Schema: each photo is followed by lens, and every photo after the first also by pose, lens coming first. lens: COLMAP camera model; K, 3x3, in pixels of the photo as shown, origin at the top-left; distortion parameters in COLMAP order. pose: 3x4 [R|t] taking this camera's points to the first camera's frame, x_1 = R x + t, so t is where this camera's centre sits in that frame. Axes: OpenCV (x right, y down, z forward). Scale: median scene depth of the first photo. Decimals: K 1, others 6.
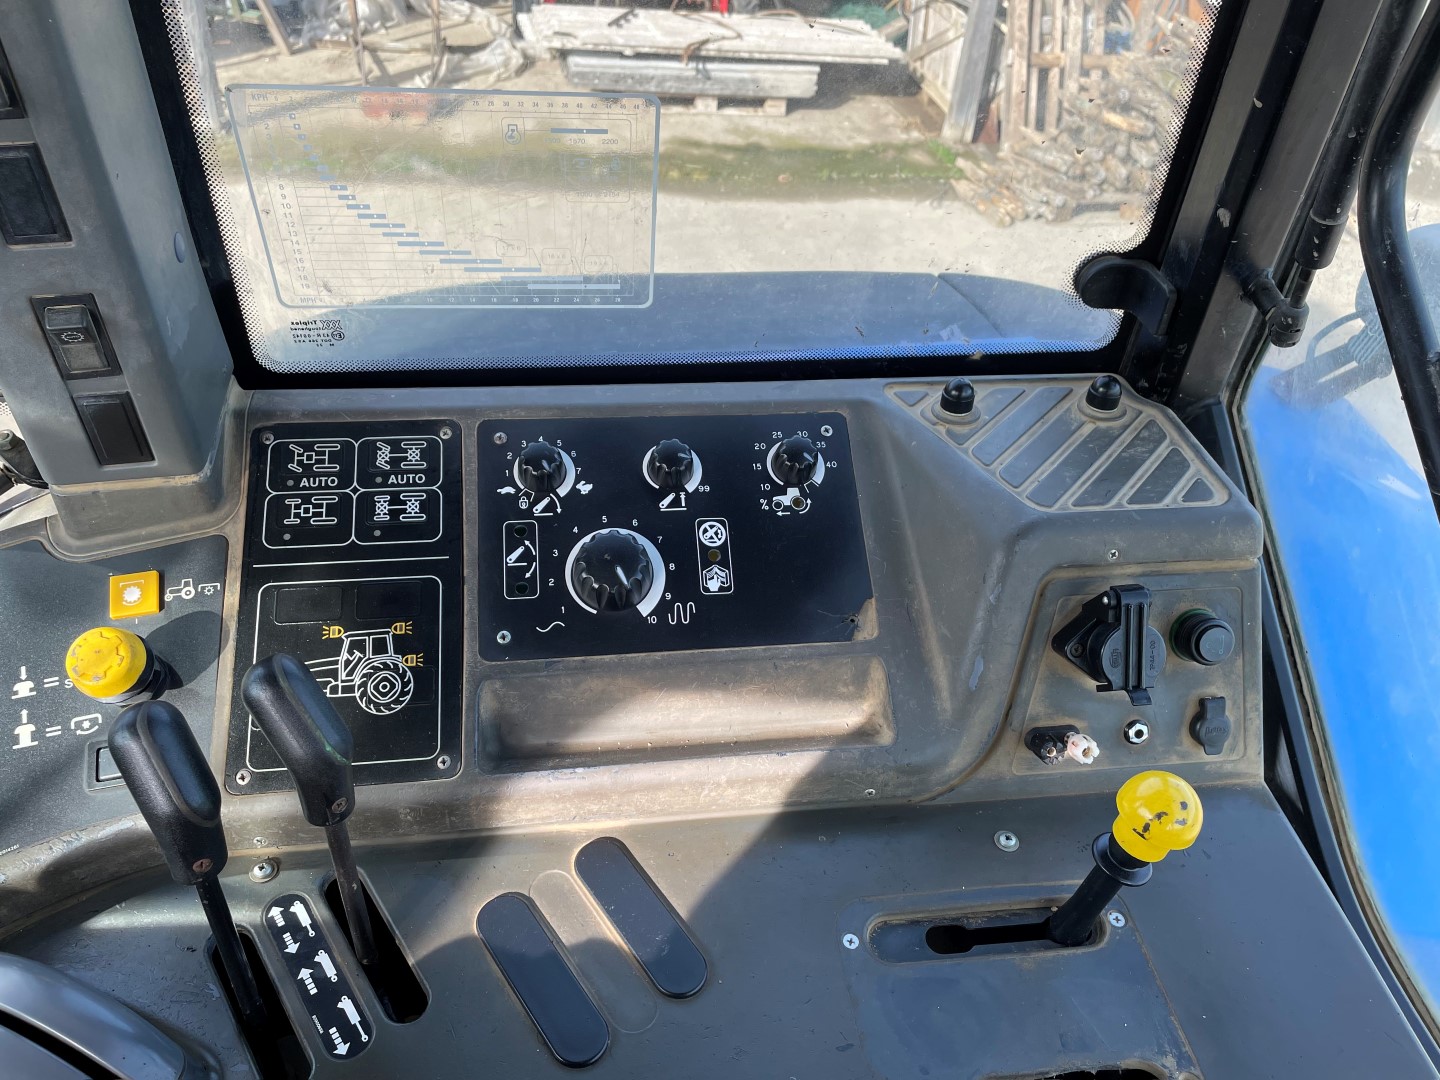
lens RADIAL K [[1094.6, 0, 730.4], [0, 1094.6, 539.0], [0, 0, 1]] dist [0.076613, -0.102204]
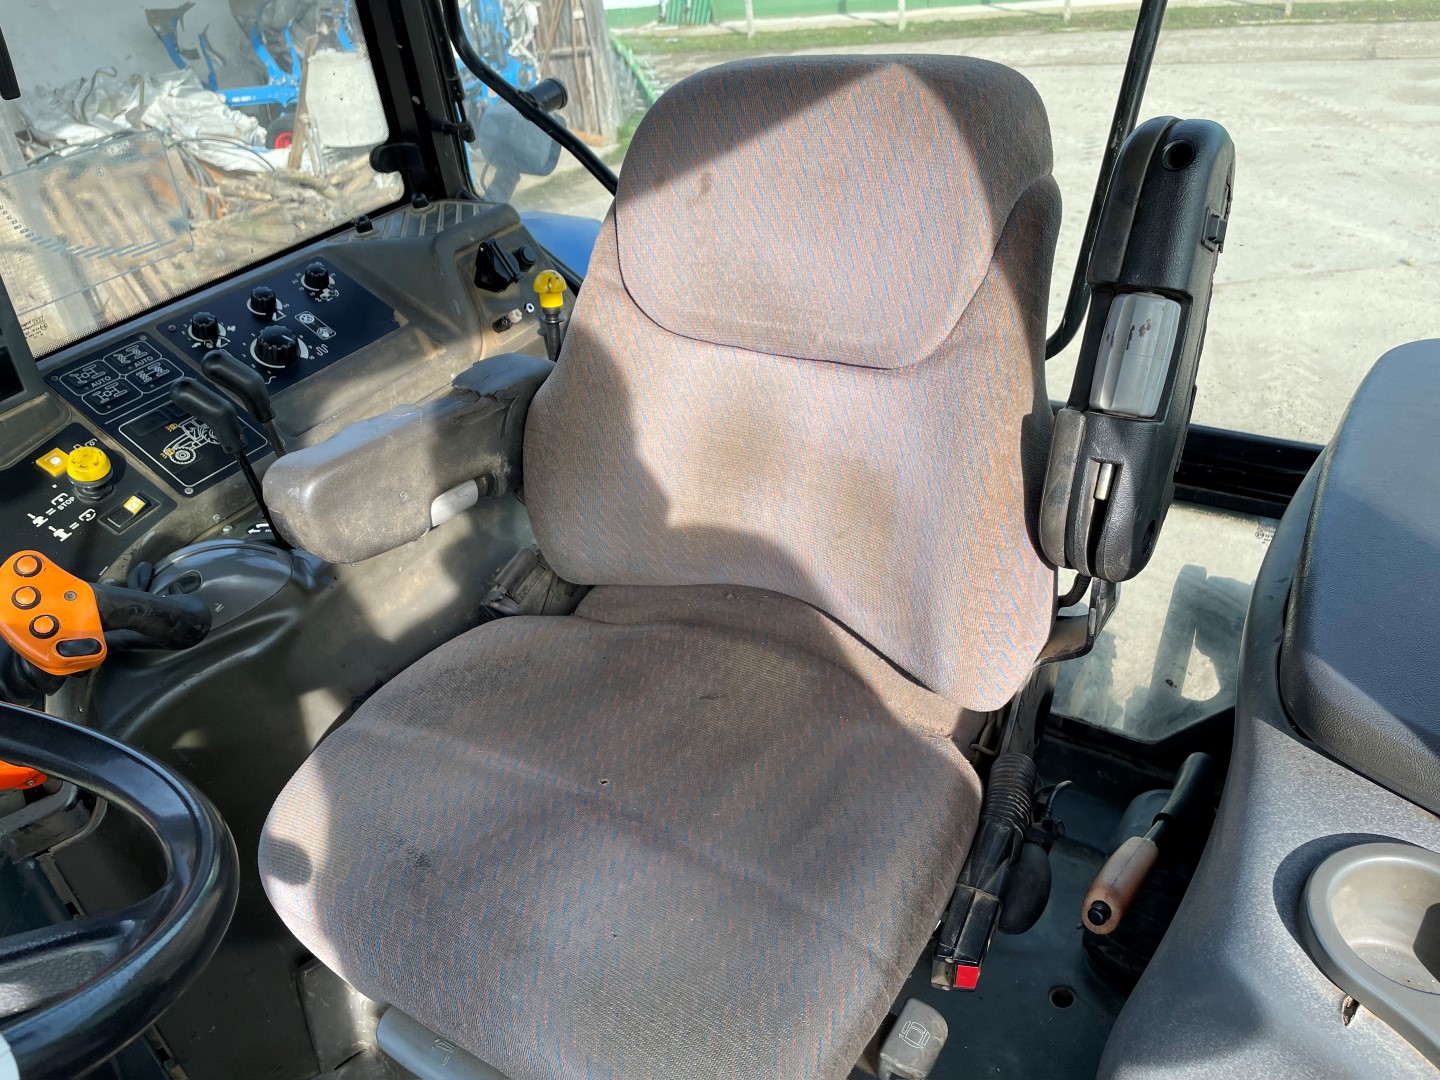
lens RADIAL K [[1094.6, 0, 722.7], [0, 1094.6, 533.6], [0, 0, 1]] dist [0.076613, -0.102204]
pose [[0.645519, -0.528819, 0.551050, -0.838762], [0.602110, 0.796246, 0.058792, 0.639806], [-0.469861, 0.293841, 0.832399, -0.885021]]
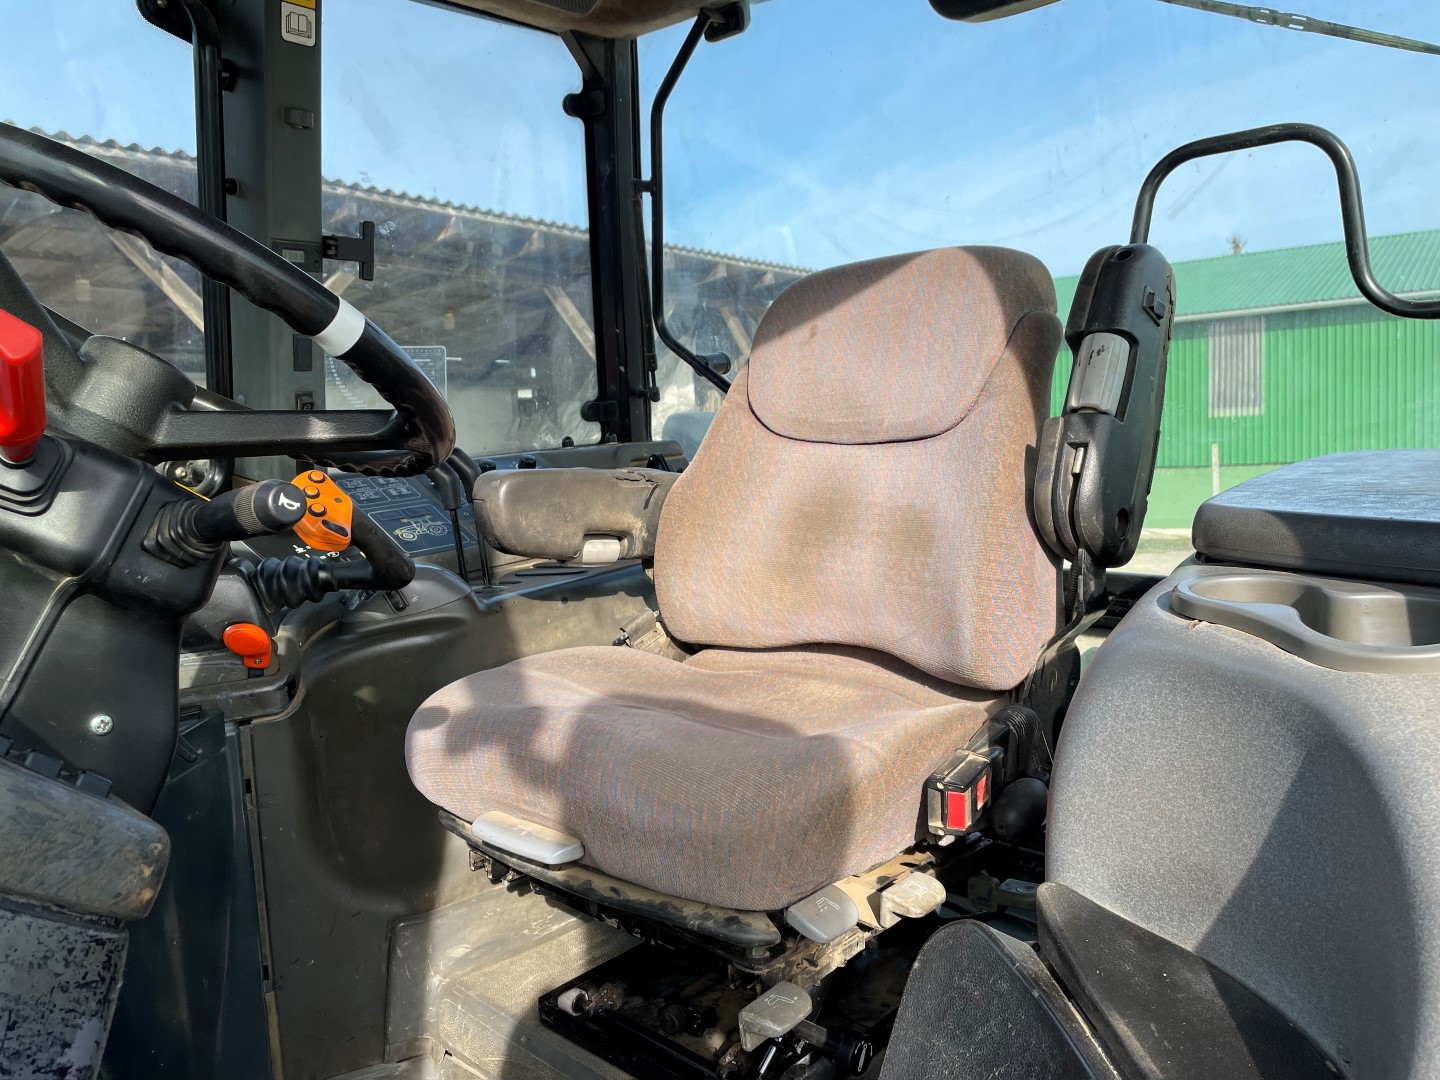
lens RADIAL K [[1094.6, 0, 718.5], [0, 1094.6, 525.9], [0, 0, 1]] dist [0.076613, -0.102204]
pose [[0.767512, -0.190271, 0.612146, -1.265092], [0.493519, 0.784817, -0.374835, 1.295510], [-0.409103, 0.589796, 0.696259, -0.946682]]
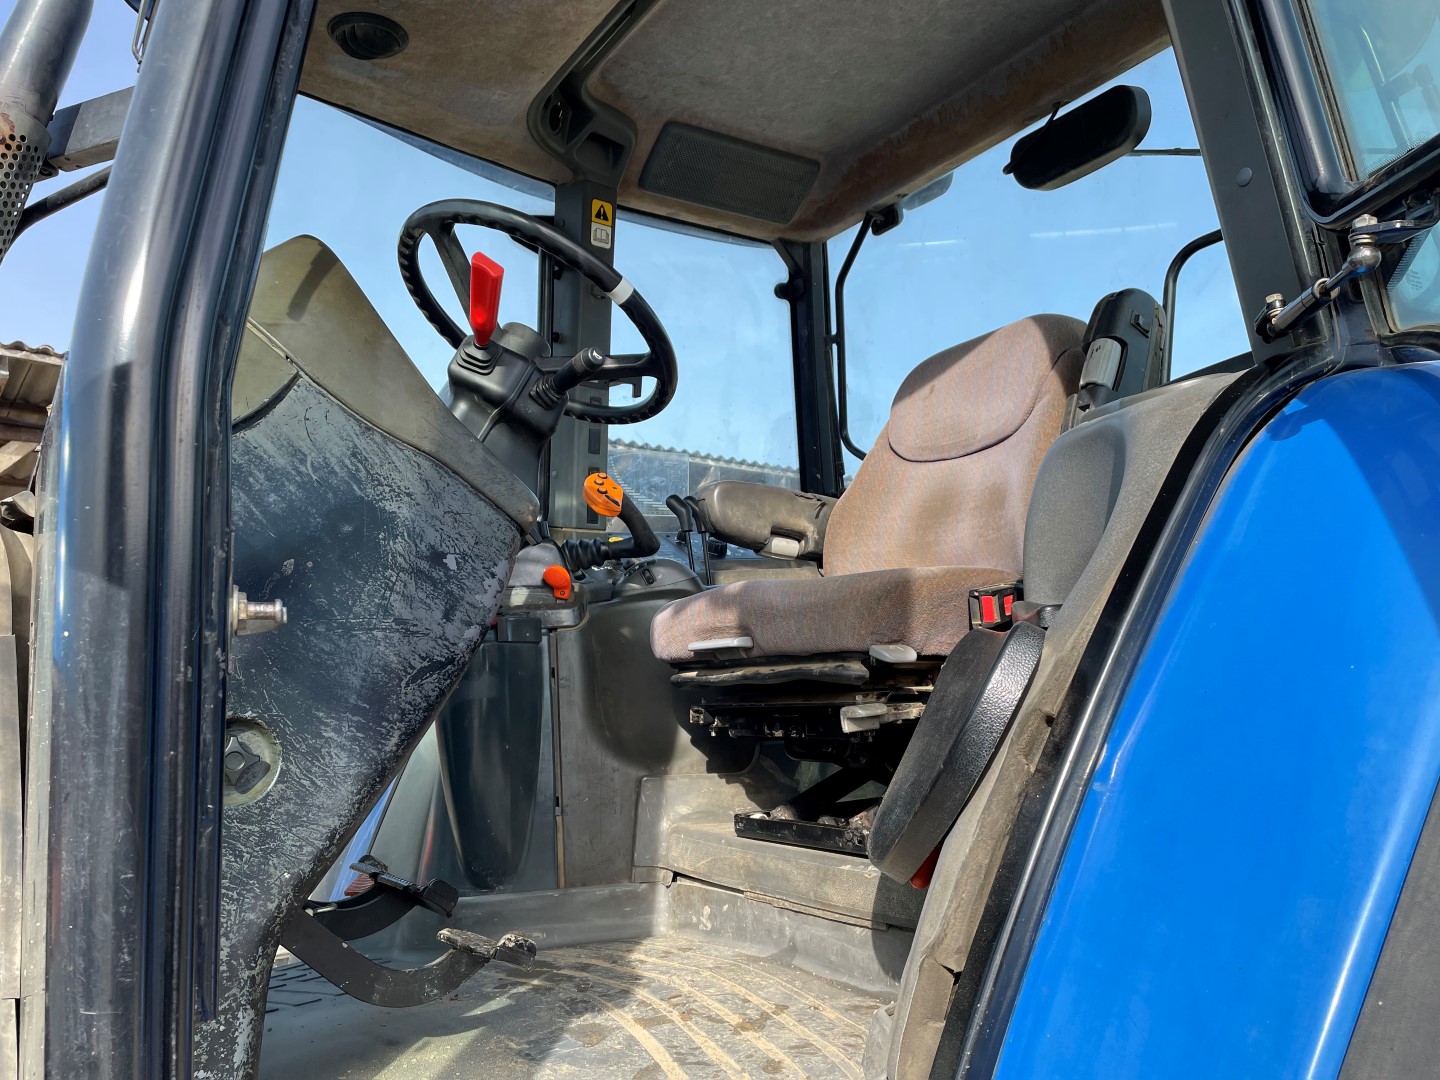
lens RADIAL K [[1094.6, 0, 717.2], [0, 1094.6, 547.8], [0, 0, 1]] dist [0.076613, -0.102204]
pose [[0.890428, -0.079621, 0.448106, -1.657176], [0.381643, 0.667054, -0.639834, 2.249086], [-0.247967, 0.740742, 0.624351, -1.178820]]
